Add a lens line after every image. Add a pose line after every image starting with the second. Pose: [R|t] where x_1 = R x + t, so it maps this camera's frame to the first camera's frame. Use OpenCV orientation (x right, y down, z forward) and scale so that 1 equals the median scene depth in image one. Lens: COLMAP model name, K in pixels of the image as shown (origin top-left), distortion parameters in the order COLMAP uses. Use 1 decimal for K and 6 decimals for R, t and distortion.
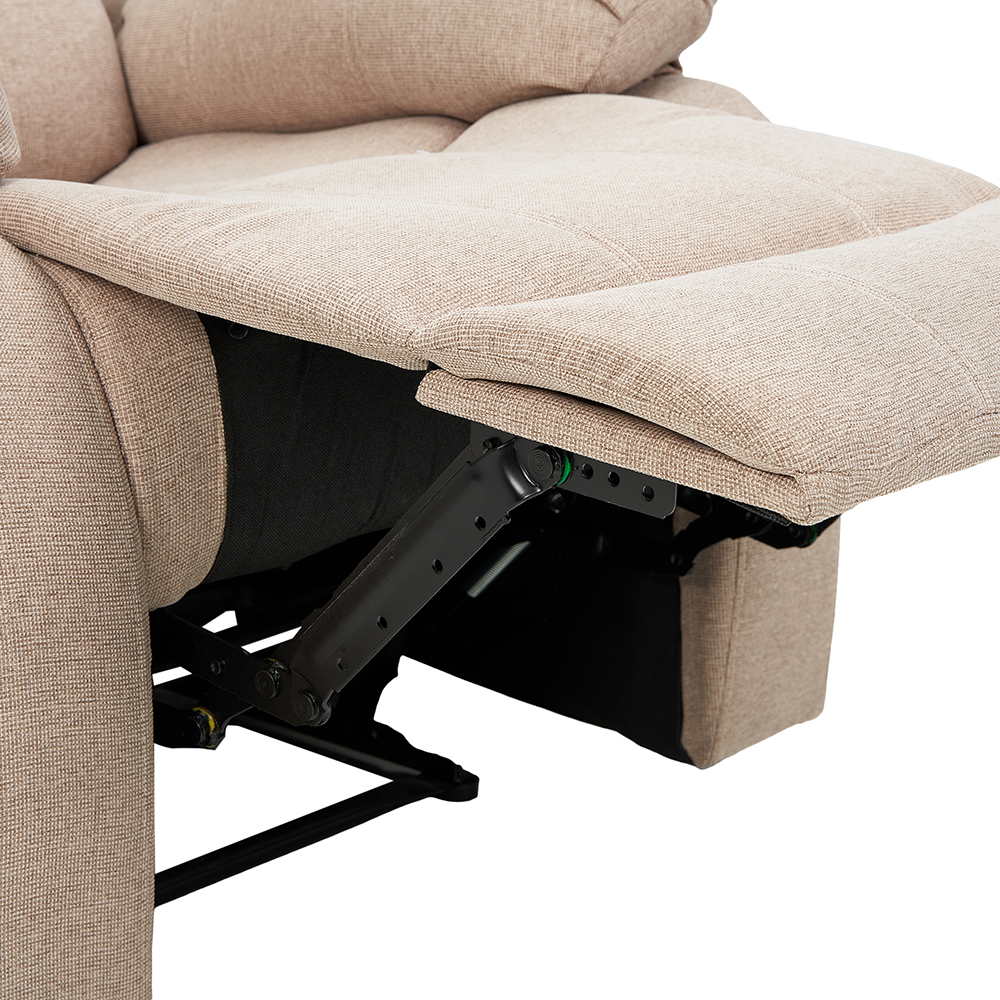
lens RADIAL K [[2678.5, 0, 503.8], [0, 2678.5, 501.6], [0, 0, 1]] dist [0.238271, 0.000000]
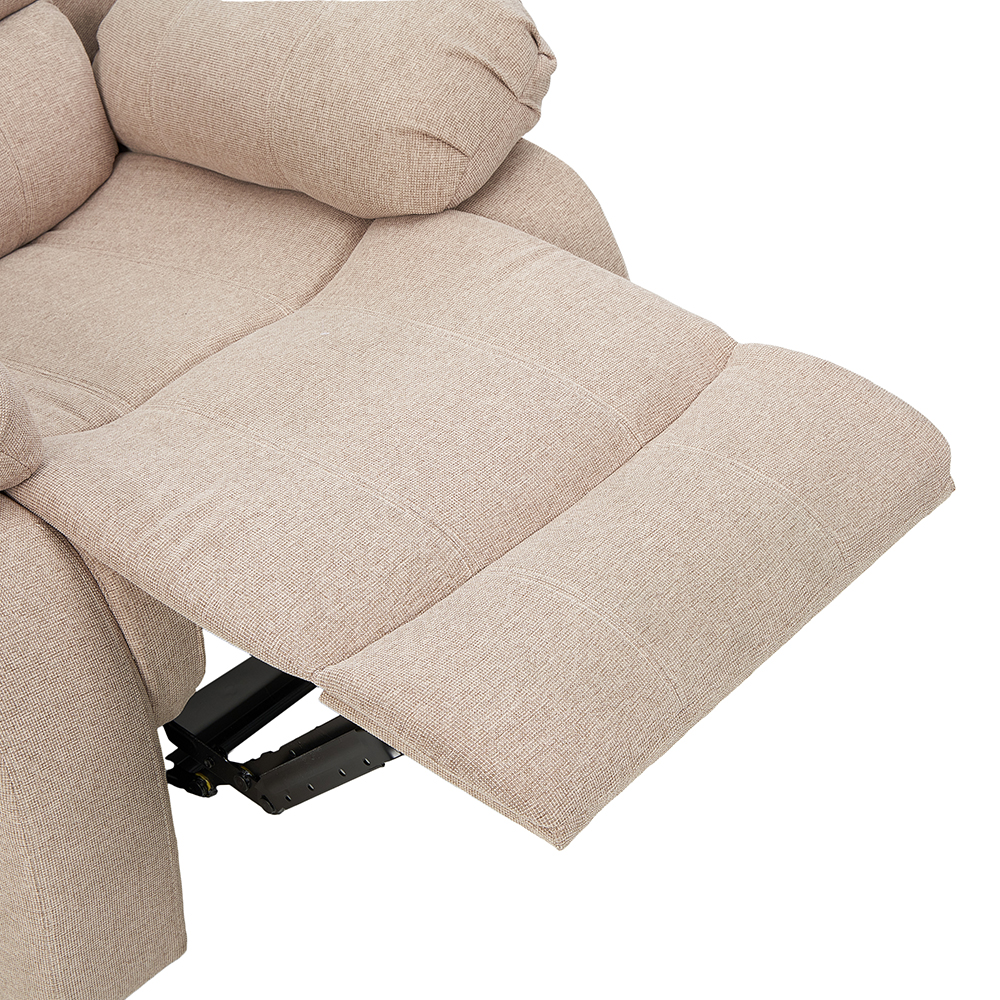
lens RADIAL K [[2327.0, 0, 498.4], [0, 2327.0, 498.1], [0, 0, 1]] dist [0.157022, 0.000000]
pose [[0.998987, -0.043575, -0.011201, 0.062723], [0.044700, 0.932972, 0.357162, -0.430371], [-0.005114, -0.357301, 0.933975, -0.149684]]
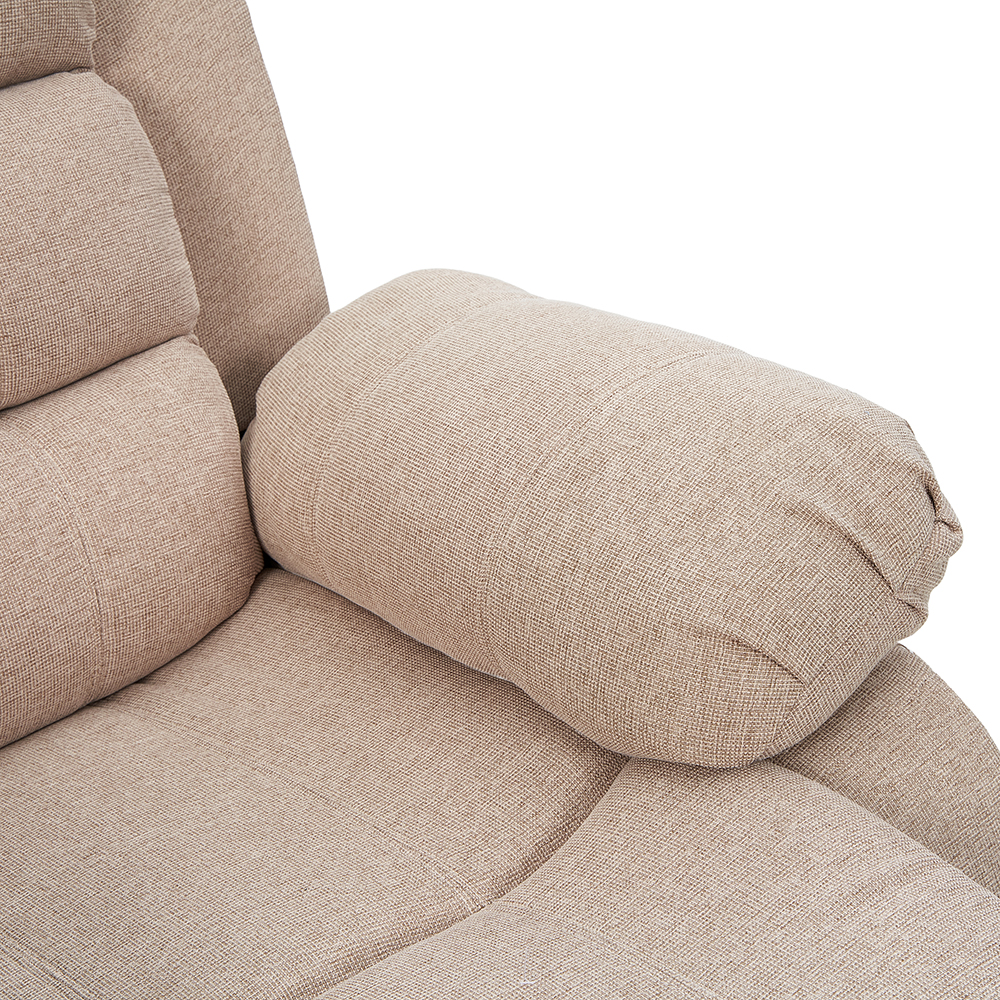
lens RADIAL K [[2425.8, 0, 502.5], [0, 2425.8, 503.4], [0, 0, 1]] dist [0.166828, 0.000000]
pose [[0.991609, 0.069717, -0.108861, 0.028778], [-0.040262, 0.966783, 0.252406, -0.406444], [0.122842, -0.245905, 0.961478, 0.295974]]
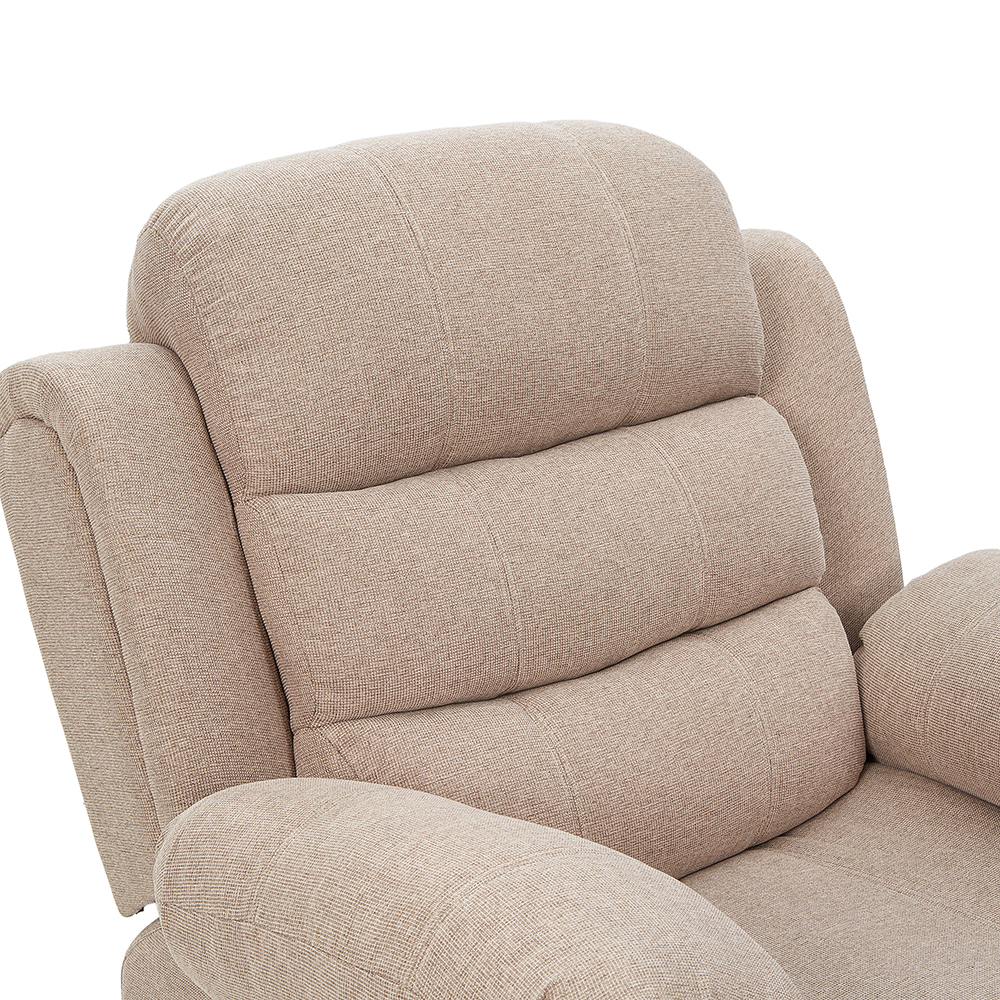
lens RADIAL K [[2141.2, 0, 473.3], [0, 2141.2, 547.1], [0, 0, 1]] dist [0.077878, 0.000000]
pose [[0.969932, 0.097850, -0.222841, -0.117252], [-0.072065, 0.990027, 0.121053, -0.373718], [0.232463, -0.101355, 0.967310, 0.072559]]
